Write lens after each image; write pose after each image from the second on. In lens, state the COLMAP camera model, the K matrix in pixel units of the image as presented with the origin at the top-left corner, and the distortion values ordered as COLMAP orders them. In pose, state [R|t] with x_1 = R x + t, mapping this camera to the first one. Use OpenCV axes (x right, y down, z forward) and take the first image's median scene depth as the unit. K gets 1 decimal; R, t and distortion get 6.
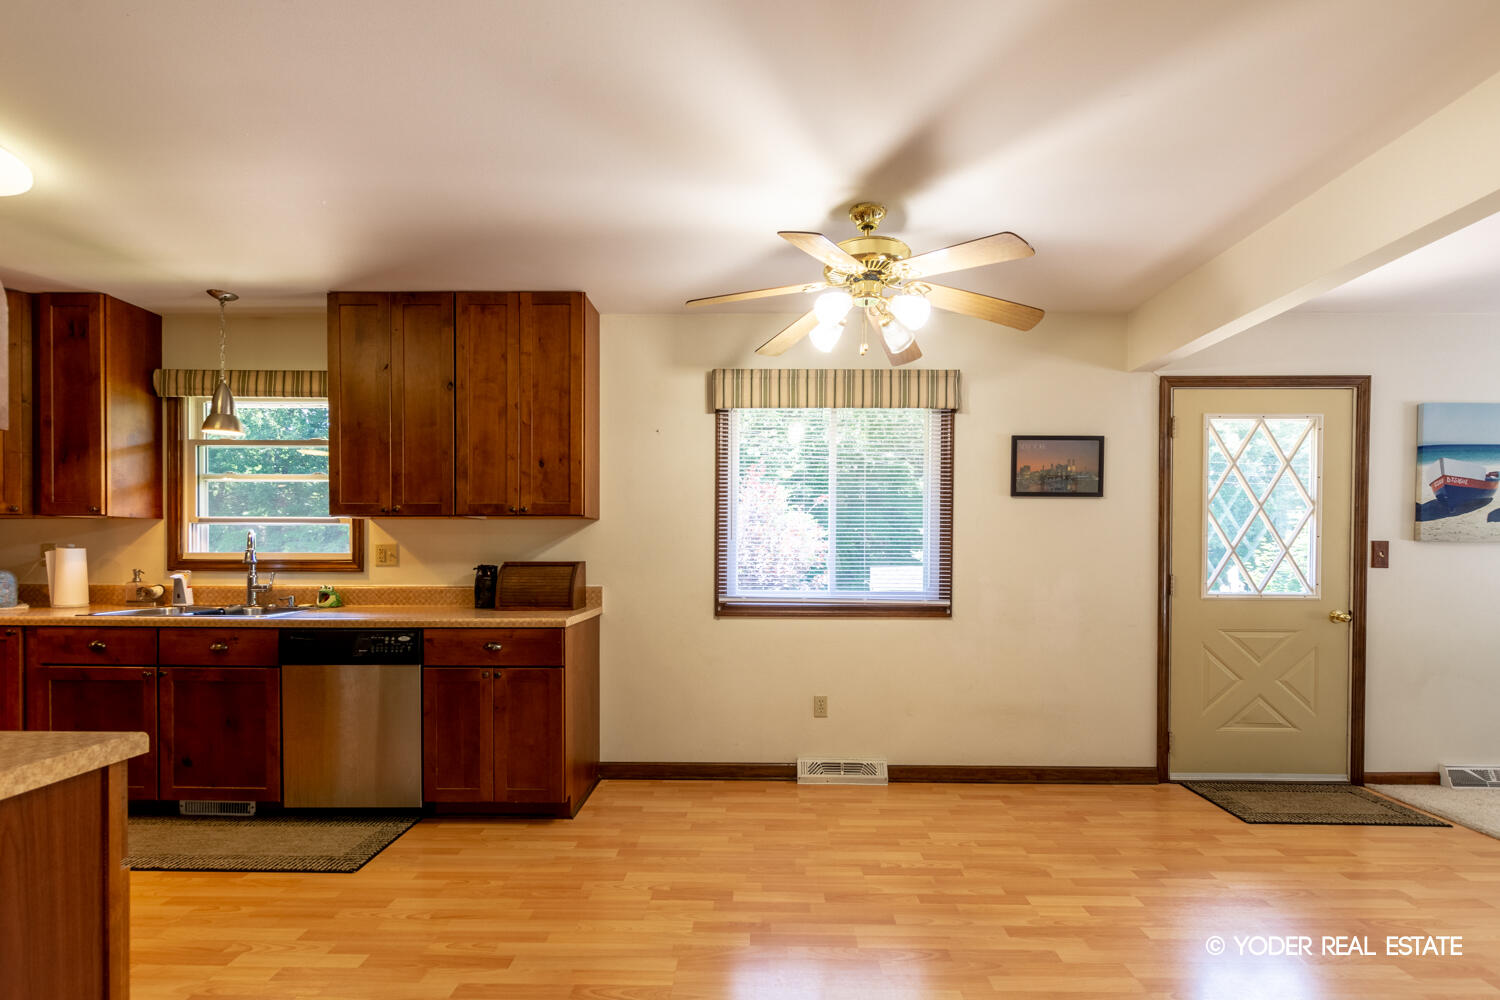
lens RADIAL K [[667.4, 0, 772.2], [0, 667.4, 551.2], [0, 0, 1]] dist [-0.018321, -0.000696]
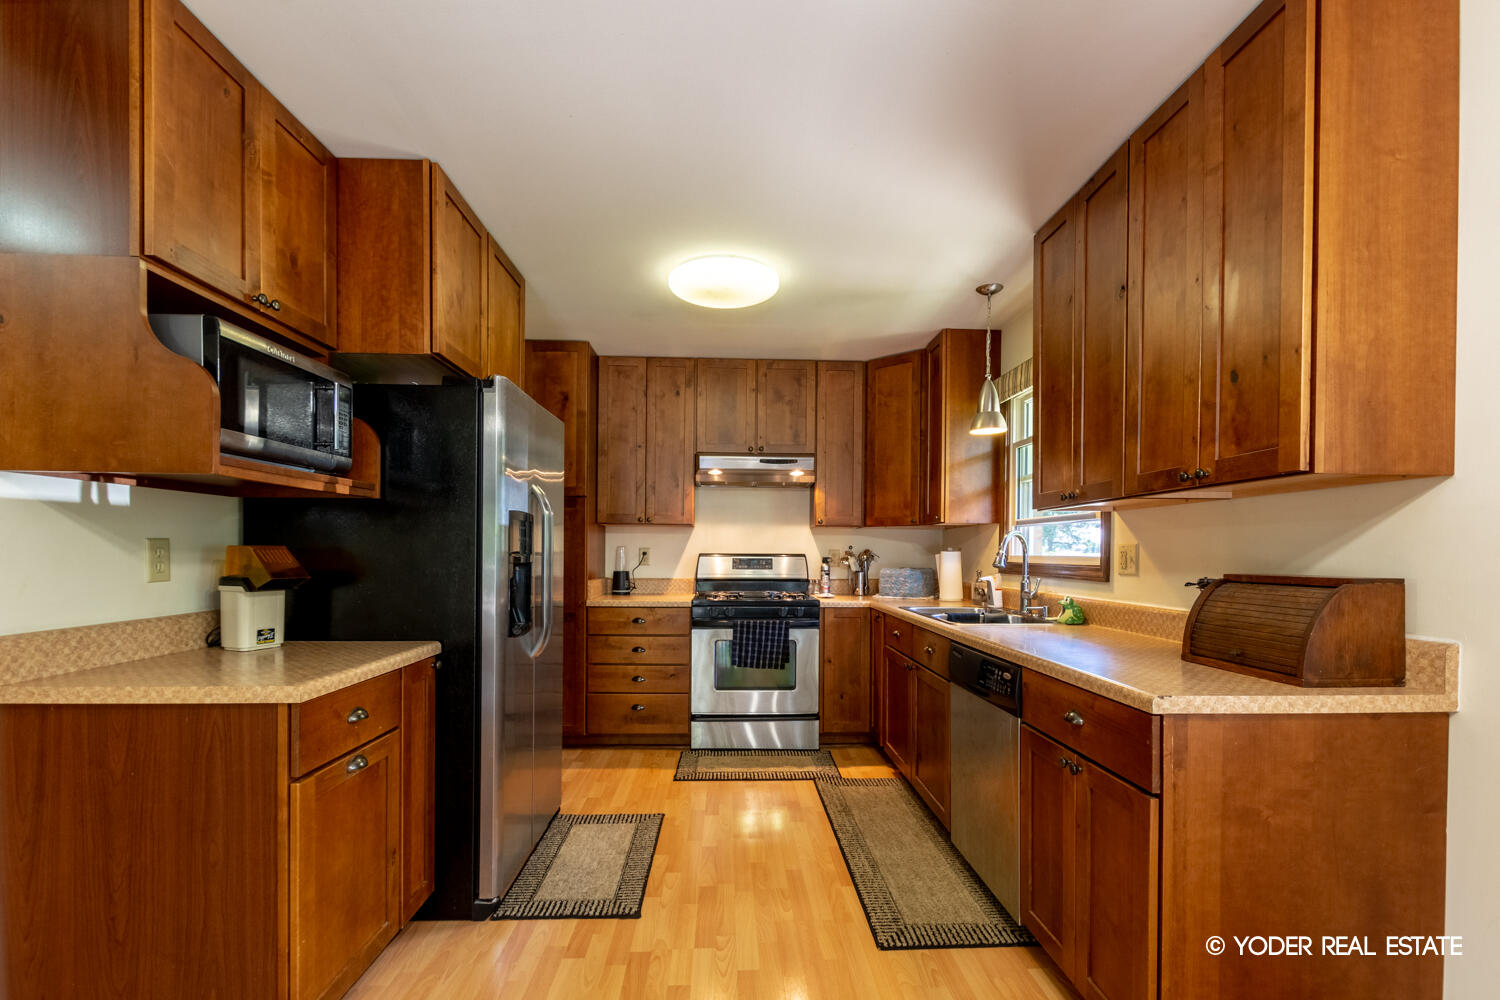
lens RADIAL K [[667.4, 0, 749.0], [0, 667.4, 560.2], [0, 0, 1]] dist [-0.018321, -0.000696]
pose [[0.034507, 0.009207, -0.999362, 0.122387], [-0.005638, 0.999943, 0.009018, 0.002047], [0.999389, 0.005323, 0.034557, 0.587675]]
